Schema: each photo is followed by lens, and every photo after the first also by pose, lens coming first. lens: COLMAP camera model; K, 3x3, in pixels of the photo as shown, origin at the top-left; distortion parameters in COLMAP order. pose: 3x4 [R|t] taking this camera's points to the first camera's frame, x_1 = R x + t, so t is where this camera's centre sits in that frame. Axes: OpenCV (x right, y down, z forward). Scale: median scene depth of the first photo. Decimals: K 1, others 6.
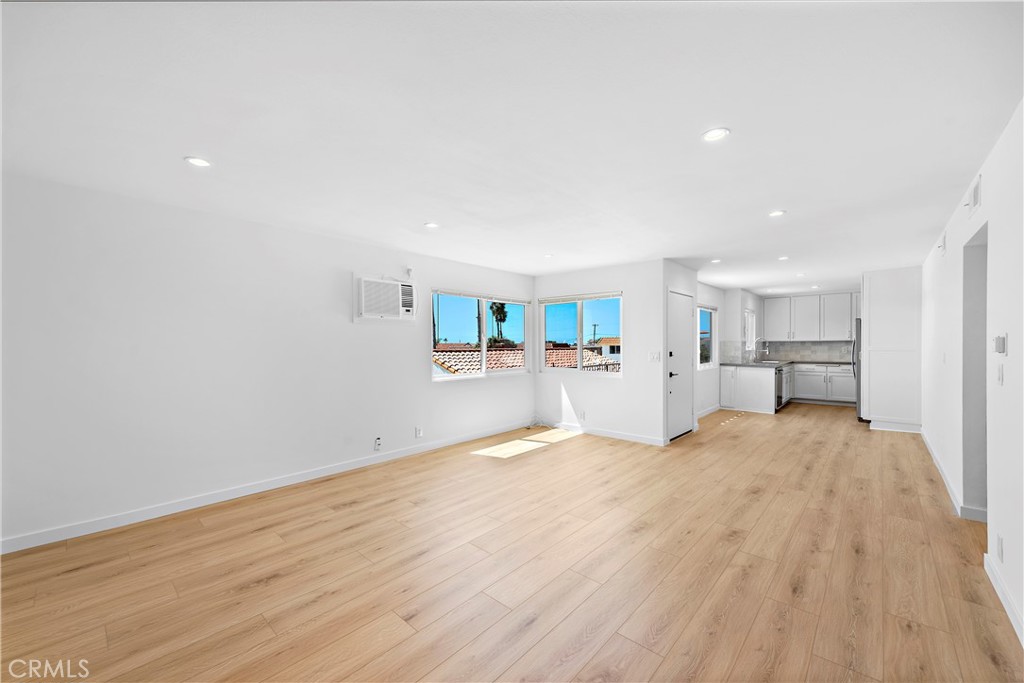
lens RADIAL K [[401.4, 0, 514.6], [0, 401.4, 340.2], [0, 0, 1]] dist [0.002634, -0.000362]
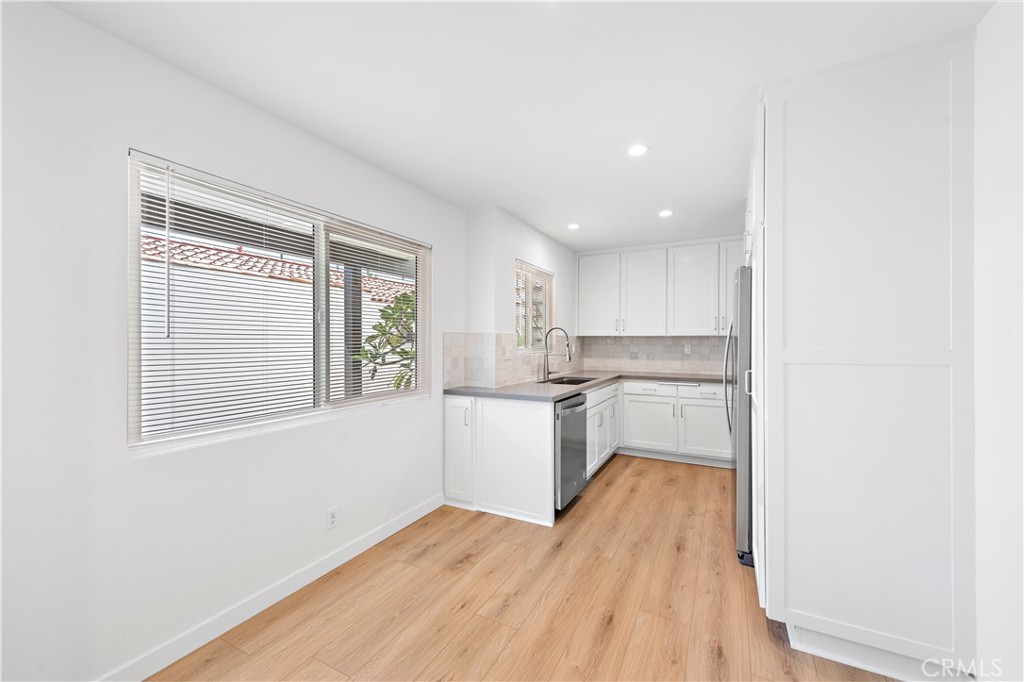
lens RADIAL K [[401.4, 0, 522.6], [0, 401.4, 338.7], [0, 0, 1]] dist [0.002634, -0.000362]
pose [[0.964125, 0.007114, 0.265353, 0.449510], [-0.006704, 0.999975, -0.002449, 0.008624], [-0.265364, 0.000582, 0.964148, 0.557764]]
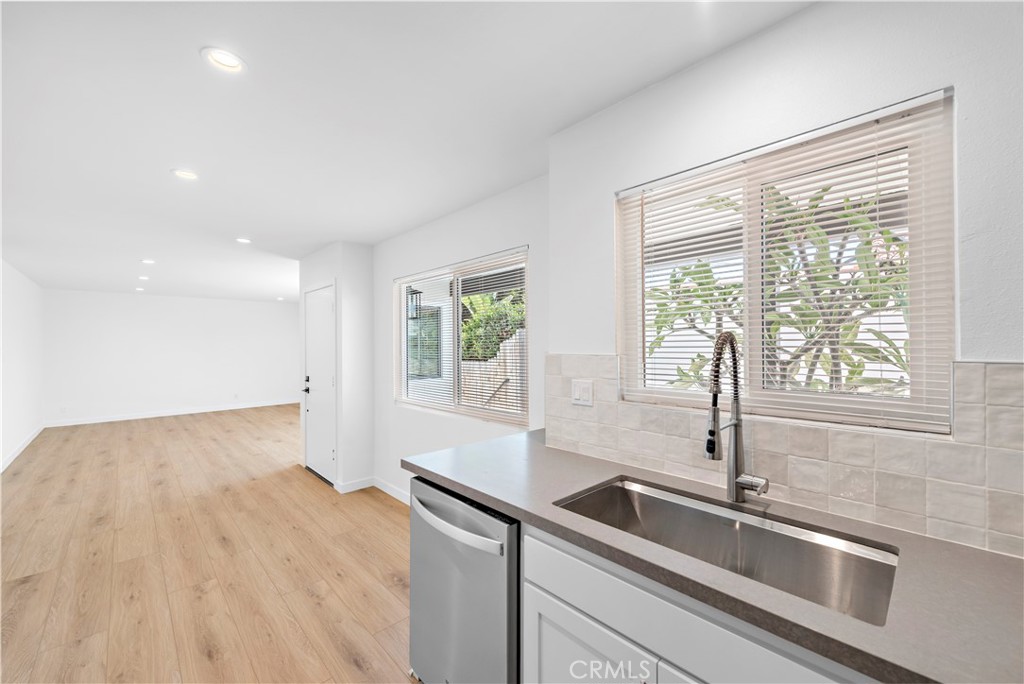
lens RADIAL K [[401.4, 0, 510.5], [0, 401.4, 344.6], [0, 0, 1]] dist [0.002634, -0.000362]
pose [[-0.066196, 0.001339, -0.997806, 0.773130], [-0.001725, 0.999997, 0.001456, -0.003760], [0.997805, 0.001818, -0.066194, 0.949771]]
